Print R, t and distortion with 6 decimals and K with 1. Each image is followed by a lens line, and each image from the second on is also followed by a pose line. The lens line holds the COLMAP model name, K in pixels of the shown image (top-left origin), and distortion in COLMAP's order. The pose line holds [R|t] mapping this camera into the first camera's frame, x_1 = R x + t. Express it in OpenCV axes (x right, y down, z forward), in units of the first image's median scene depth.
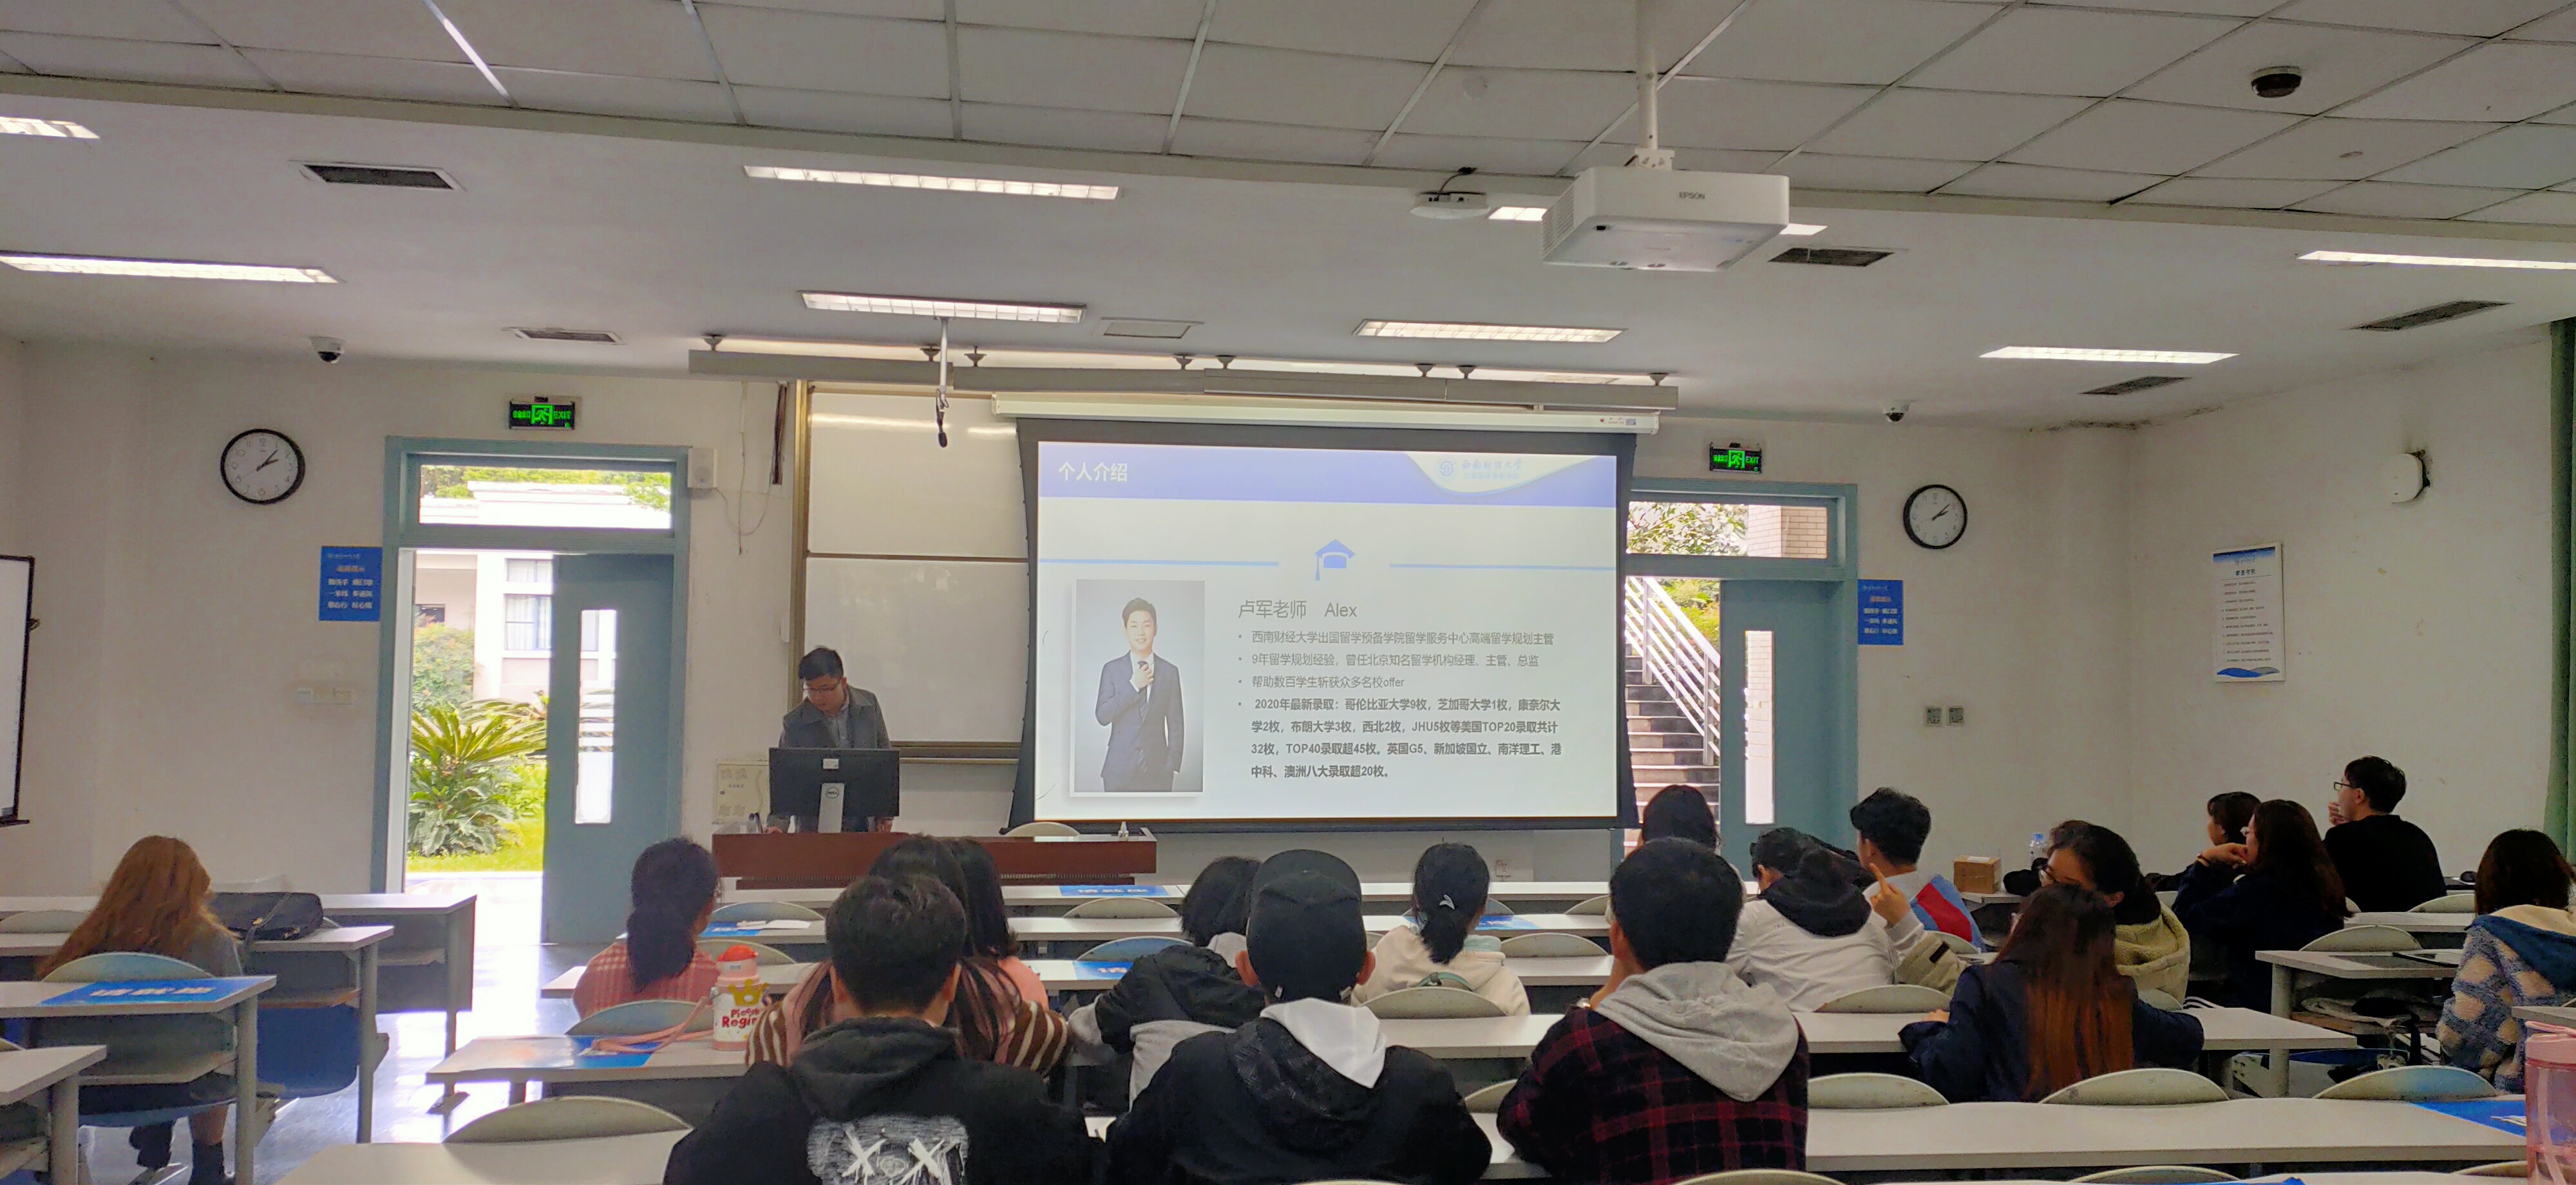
lens RADIAL K [[1863.0, 0, 1284.9], [0, 1863.0, 580.7], [0, 0, 1]] dist [0.033434, -0.000795]
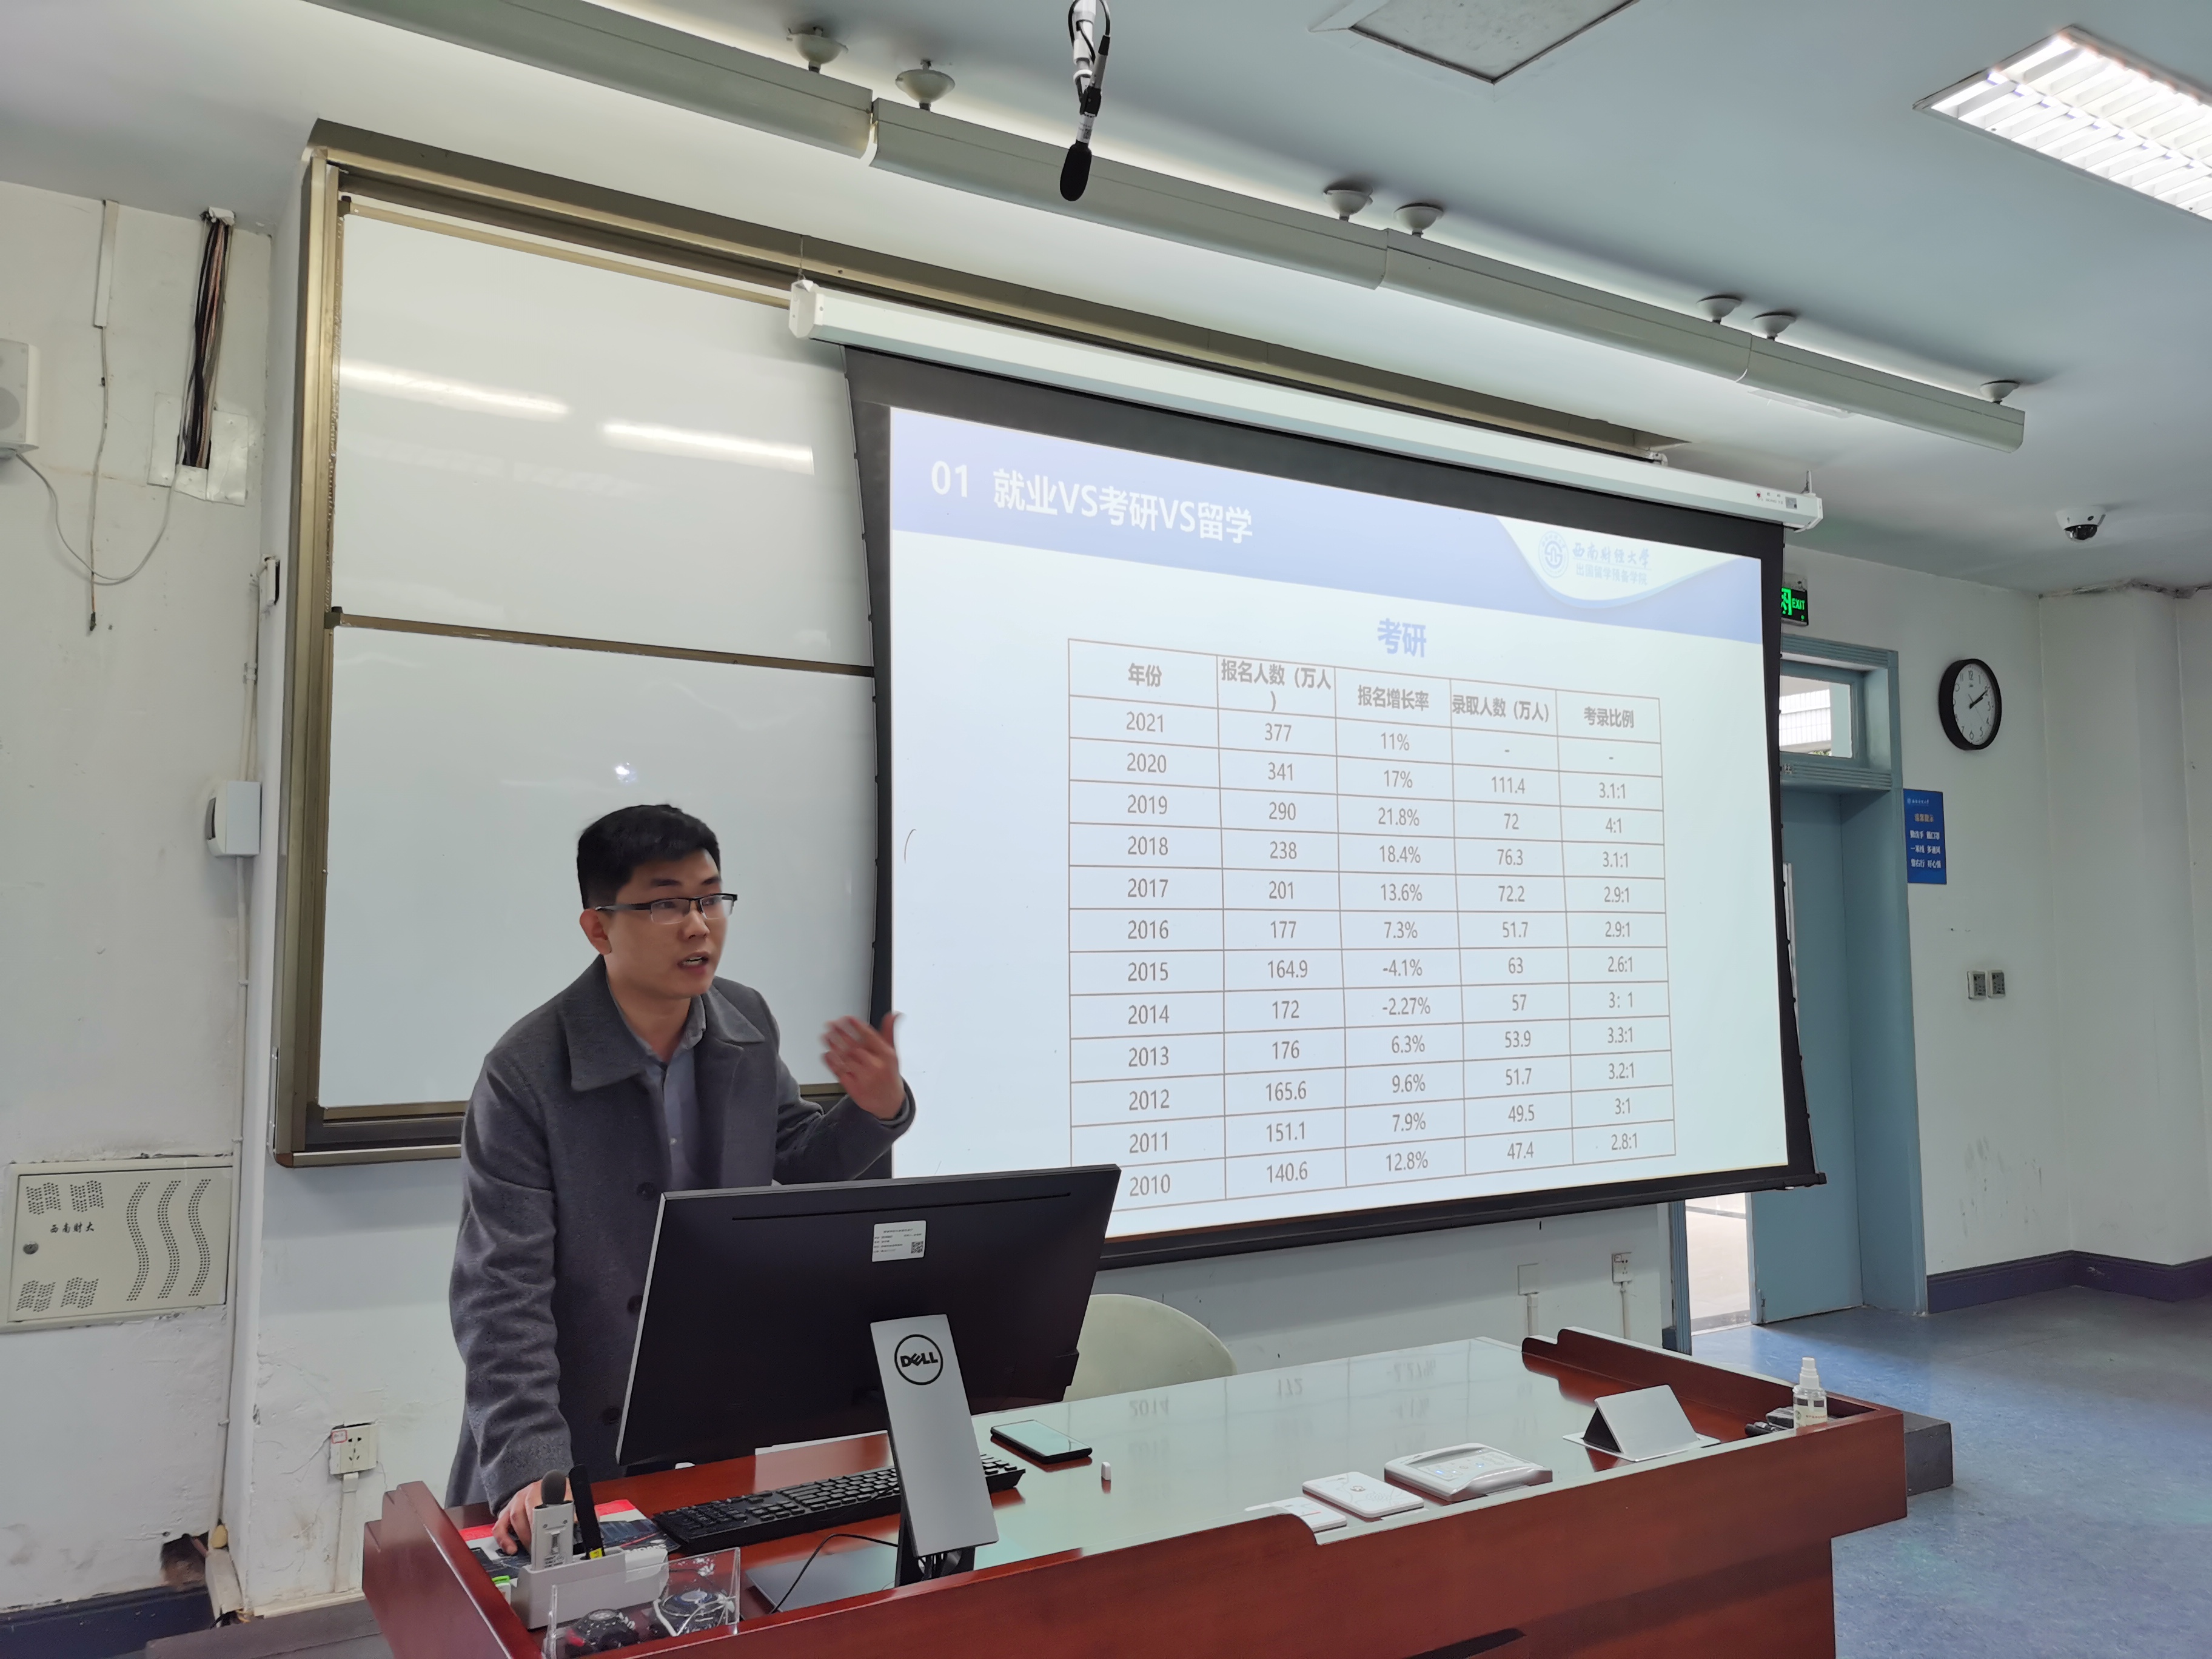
lens RADIAL K [[1737.0, 0, 1104.6], [0, 1737.0, 822.1], [0, 0, 1]] dist [0.035294, -0.016972]
pose [[0.923737, 0.015929, 0.382696, -0.233557], [-0.005408, 0.999578, -0.028551, 0.034962], [-0.382989, 0.024304, 0.923433, 0.575206]]
